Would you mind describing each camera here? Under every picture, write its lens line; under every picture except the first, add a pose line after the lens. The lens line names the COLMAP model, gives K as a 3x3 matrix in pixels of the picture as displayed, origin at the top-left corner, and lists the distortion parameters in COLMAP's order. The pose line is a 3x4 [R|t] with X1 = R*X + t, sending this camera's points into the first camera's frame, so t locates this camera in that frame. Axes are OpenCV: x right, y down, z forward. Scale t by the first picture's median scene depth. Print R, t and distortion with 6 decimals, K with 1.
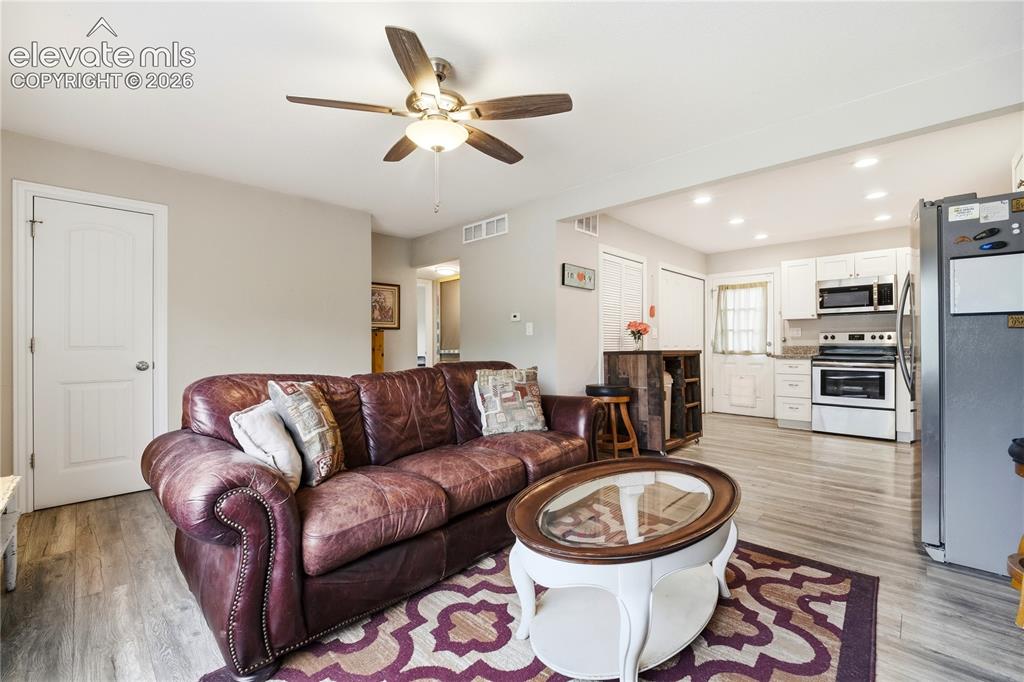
lens RADIAL K [[427.8, 0, 514.4], [0, 427.8, 341.6], [0, 0, 1]] dist [-0.005446, -0.005168]
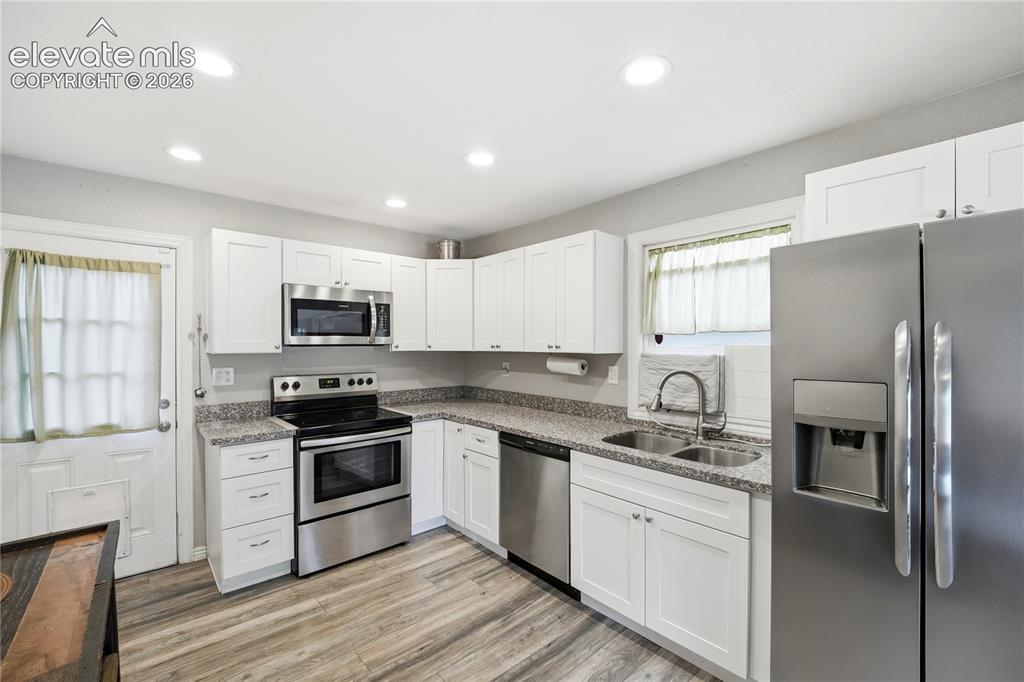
lens RADIAL K [[427.8, 0, 508.8], [0, 427.8, 347.1], [0, 0, 1]] dist [-0.005446, -0.005168]
pose [[0.085437, -0.005443, 0.996329, 0.208592], [-0.006256, 0.999962, 0.005999, -0.068955], [-0.996324, -0.006746, 0.085400, 0.695643]]
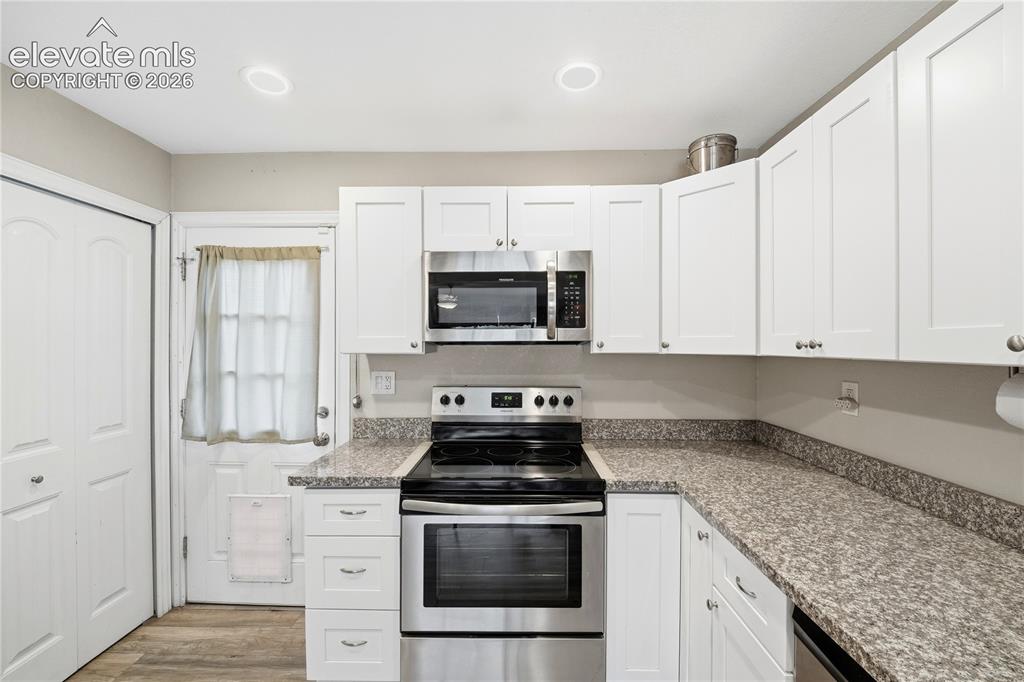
lens RADIAL K [[427.8, 0, 516.2], [0, 427.8, 341.0], [0, 0, 1]] dist [-0.005446, -0.005168]
pose [[0.729818, 0.007614, 0.683599, 0.535607], [-0.005281, 0.999971, -0.005501, -0.066062], [-0.683621, 0.000405, 0.729837, 0.702055]]
